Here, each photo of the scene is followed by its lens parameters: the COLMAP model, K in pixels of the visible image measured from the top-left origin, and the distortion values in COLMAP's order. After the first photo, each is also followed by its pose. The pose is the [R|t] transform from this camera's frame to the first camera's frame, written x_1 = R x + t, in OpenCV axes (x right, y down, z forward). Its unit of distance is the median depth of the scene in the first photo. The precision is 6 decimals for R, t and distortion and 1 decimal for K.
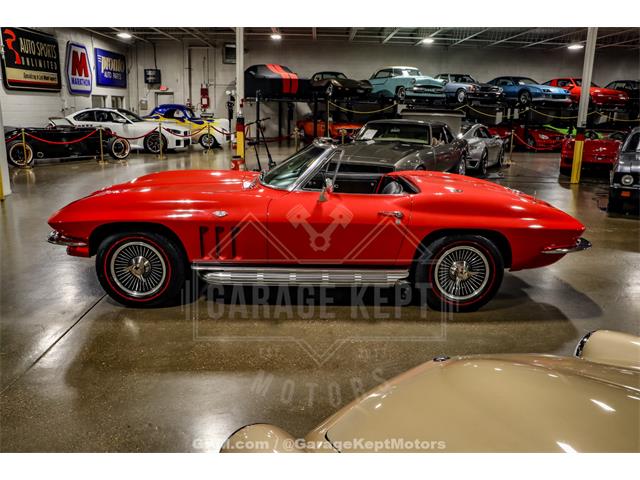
lens RADIAL K [[559.2, 0, 320.0], [0, 559.2, 240.0], [0, 0, 1]] dist [-0.184535, 0.222427]
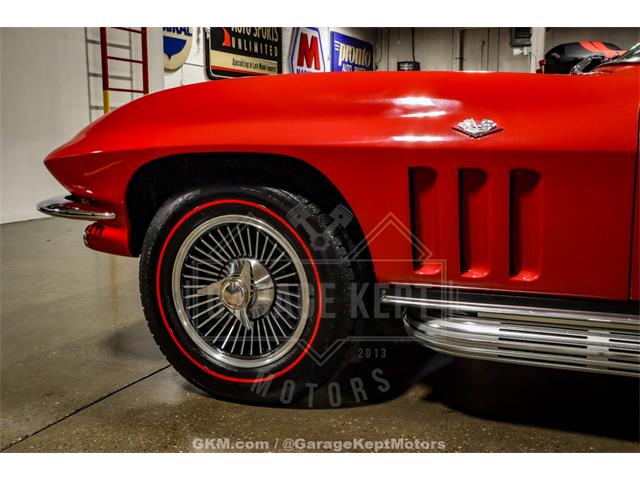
lens RADIAL K [[750.7, 0, 320.0], [0, 750.7, 240.0], [0, 0, 1]] dist [0.010274, 0.038135]
pose [[0.915667, 0.034079, -0.400491, -0.015886], [-0.072803, 0.993980, -0.081873, 0.010366], [0.395290, 0.104125, 0.912635, 0.105774]]
